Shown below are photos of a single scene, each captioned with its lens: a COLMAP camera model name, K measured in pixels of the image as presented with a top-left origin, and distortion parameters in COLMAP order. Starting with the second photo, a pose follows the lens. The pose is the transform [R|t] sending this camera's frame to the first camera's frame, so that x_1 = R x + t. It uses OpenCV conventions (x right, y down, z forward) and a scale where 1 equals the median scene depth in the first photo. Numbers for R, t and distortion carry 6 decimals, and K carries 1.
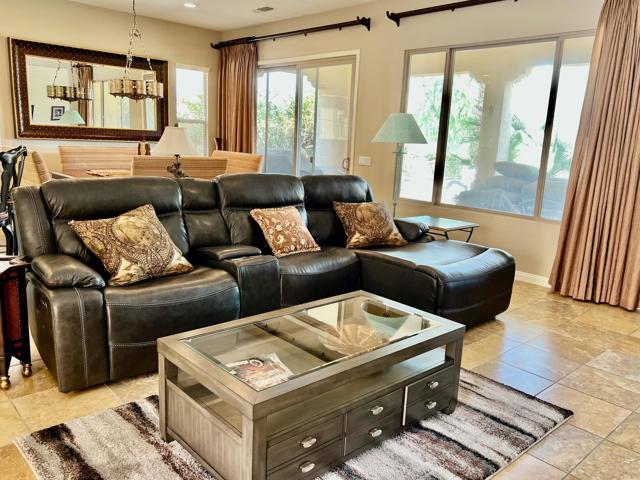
lens RADIAL K [[519.4, 0, 318.1], [0, 519.4, 237.0], [0, 0, 1]] dist [0.067477, -0.054855]
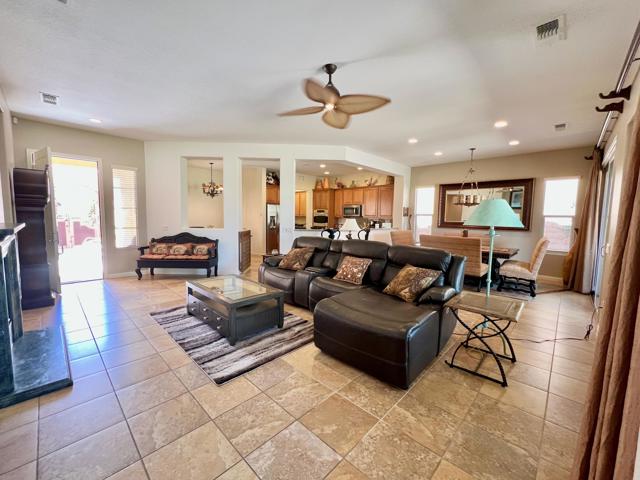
lens RADIAL K [[262.6, 0, 319.4], [0, 262.6, 236.6], [0, 0, 1]] dist [-0.003289, -0.000631]
pose [[0.062051, 0.029364, -0.997641, 0.428201], [-0.206102, 0.978400, 0.015978, -0.058370], [0.976561, 0.204624, 0.066763, 0.389390]]
